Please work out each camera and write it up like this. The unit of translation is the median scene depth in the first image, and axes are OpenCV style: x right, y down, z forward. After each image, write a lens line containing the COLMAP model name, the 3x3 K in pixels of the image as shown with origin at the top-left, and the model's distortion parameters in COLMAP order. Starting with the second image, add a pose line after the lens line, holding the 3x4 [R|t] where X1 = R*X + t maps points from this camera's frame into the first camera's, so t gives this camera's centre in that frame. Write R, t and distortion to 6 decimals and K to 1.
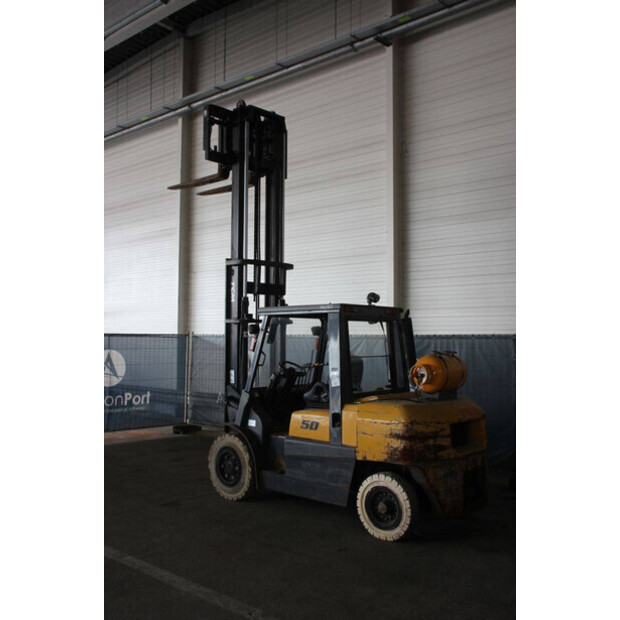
lens RADIAL K [[642.1, 0, 310.0], [0, 642.1, 310.0], [0, 0, 1]] dist [-0.085157, 0.162514]
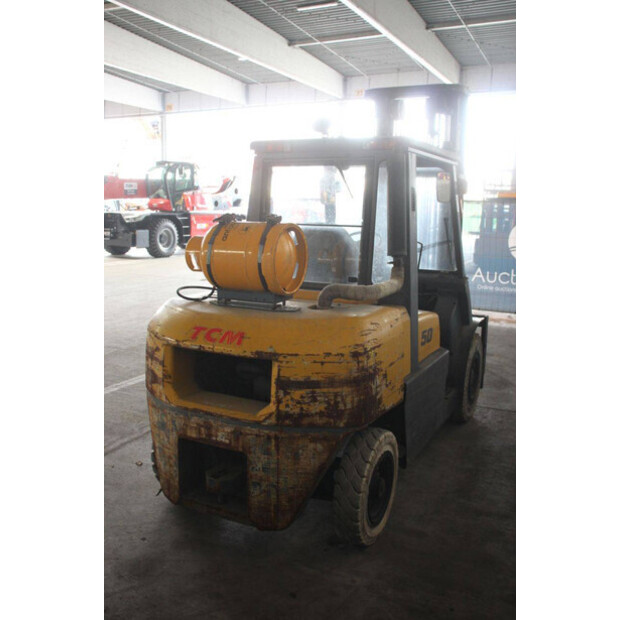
lens RADIAL K [[591.2, 0, 310.6], [0, 591.2, 311.6], [0, 0, 1]] dist [-0.009798, -0.000224]
pose [[0.276112, 0.176642, -0.944754, 0.663767], [0.016951, 0.981918, 0.188545, 0.048130], [0.960976, -0.068074, 0.268125, 0.877426]]
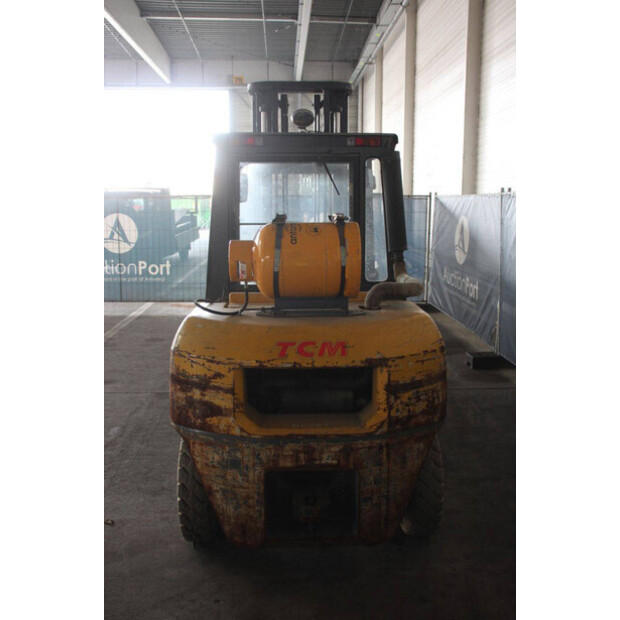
lens RADIAL K [[585.8, 0, 310.0], [0, 585.8, 310.0], [0, 0, 1]] dist [0.001162, -0.010193]
pose [[0.713688, 0.132535, -0.687811, 0.498352], [0.021703, 0.977281, 0.210833, 0.038711], [0.700127, -0.165396, 0.694598, 0.657171]]
